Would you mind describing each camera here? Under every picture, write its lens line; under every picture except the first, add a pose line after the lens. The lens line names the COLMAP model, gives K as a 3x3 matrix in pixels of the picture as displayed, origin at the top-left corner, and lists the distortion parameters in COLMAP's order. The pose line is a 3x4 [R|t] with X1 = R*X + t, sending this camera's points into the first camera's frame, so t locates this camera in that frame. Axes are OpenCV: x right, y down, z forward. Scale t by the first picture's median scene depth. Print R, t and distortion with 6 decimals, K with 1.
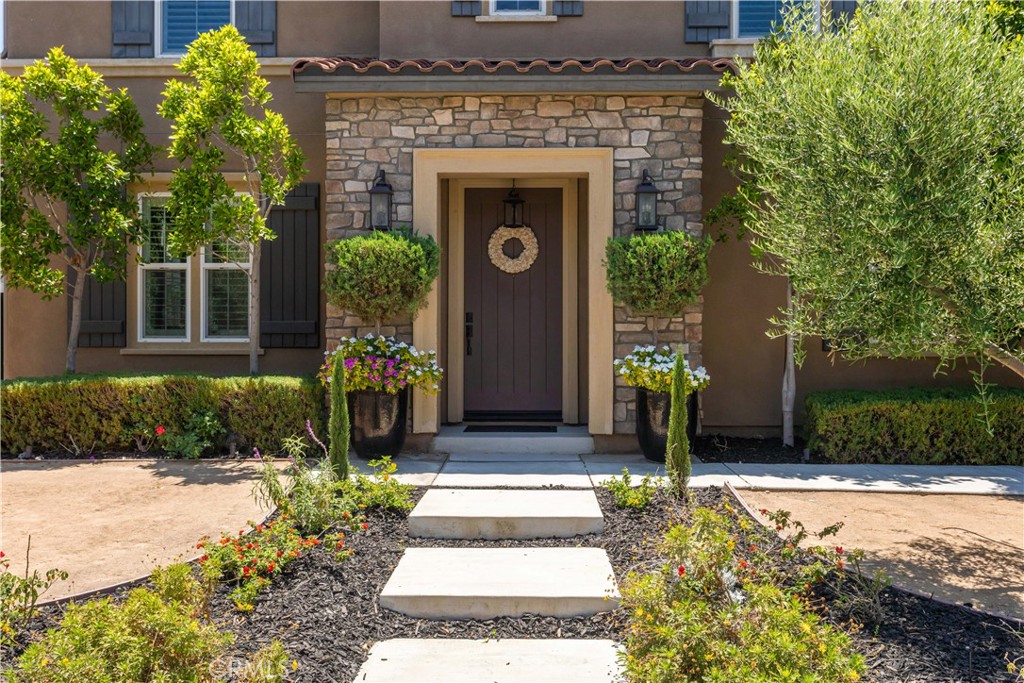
lens RADIAL K [[957.4, 0, 512.0], [0, 957.4, 341.5], [0, 0, 1]] dist [0.002786, 0.000608]
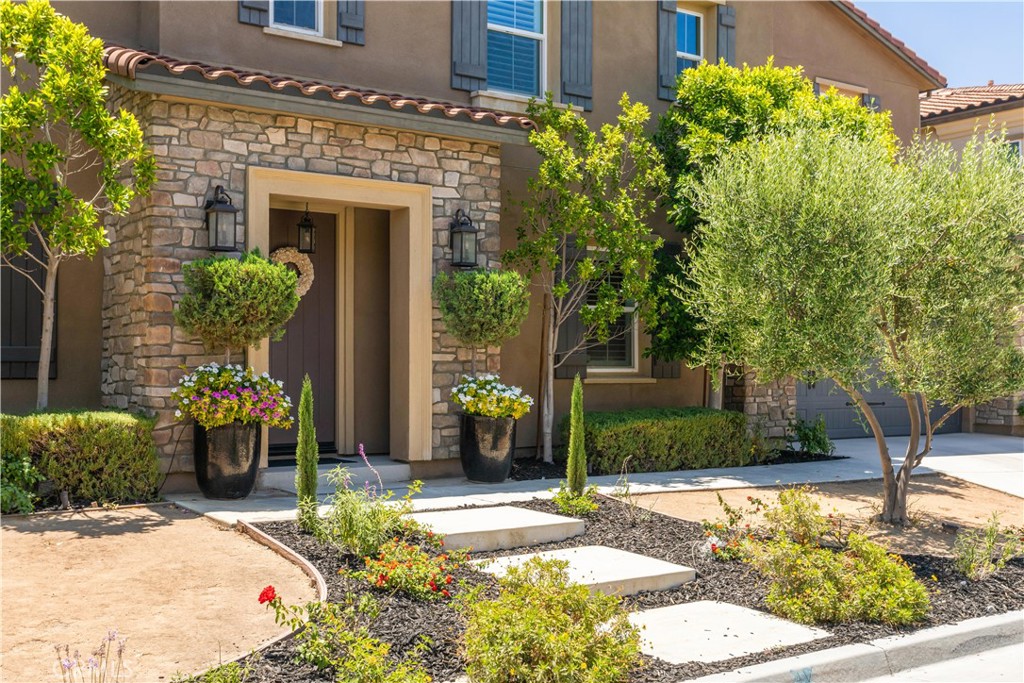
lens RADIAL K [[1146.7, 0, 512.0], [0, 1146.7, 341.5], [0, 0, 1]] dist [0.011553, -0.003022]
pose [[0.800297, 0.013339, 0.599455, -0.570525], [0.001074, 0.999719, -0.023681, -0.002249], [-0.599602, 0.019596, 0.800058, -0.052892]]
